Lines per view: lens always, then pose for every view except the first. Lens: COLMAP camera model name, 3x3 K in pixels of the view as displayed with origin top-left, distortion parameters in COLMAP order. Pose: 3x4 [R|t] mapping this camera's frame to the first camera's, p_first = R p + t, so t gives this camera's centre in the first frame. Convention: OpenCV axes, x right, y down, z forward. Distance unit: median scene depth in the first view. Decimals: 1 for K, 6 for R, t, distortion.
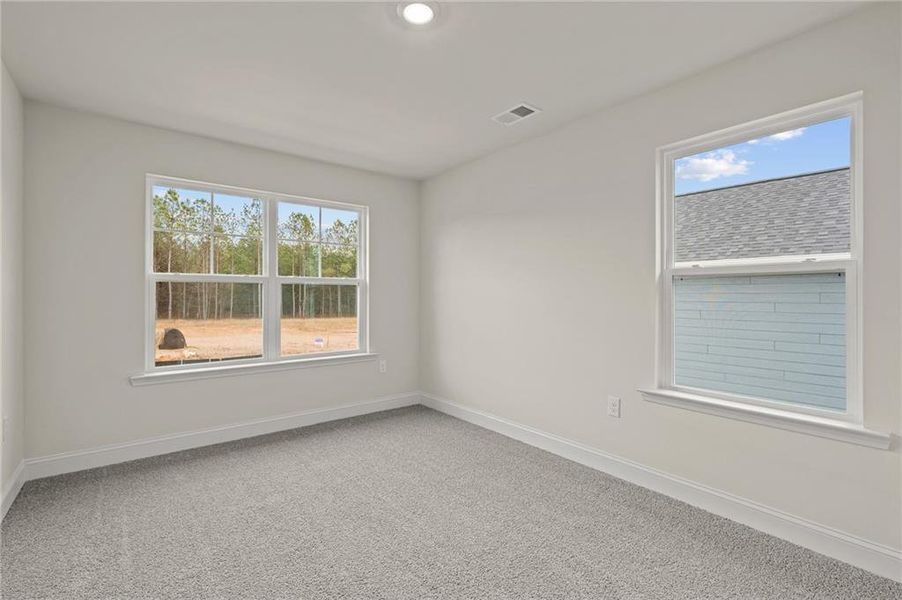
lens RADIAL K [[408.0, 0, 458.3], [0, 408.0, 296.8], [0, 0, 1]] dist [-0.016879, 0.001980]
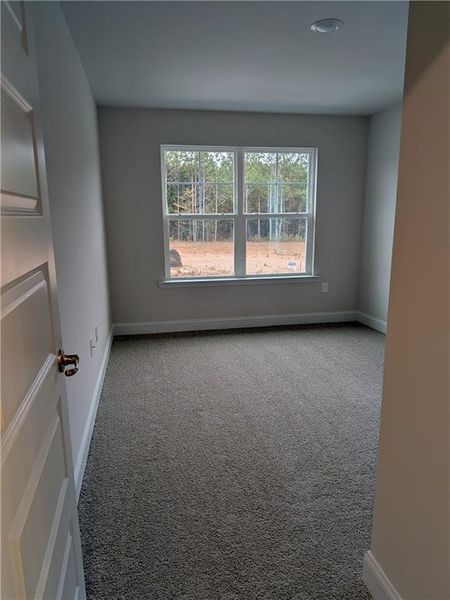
lens RADIAL K [[427.7, 0, 223.1], [0, 427.7, 302.7], [0, 0, 1]] dist [0.014049, -0.024793]
pose [[0.881236, 0.081321, -0.465628, 0.142012], [0.009443, 0.981864, 0.189353, -0.026538], [0.472582, -0.171262, 0.864486, -0.243358]]
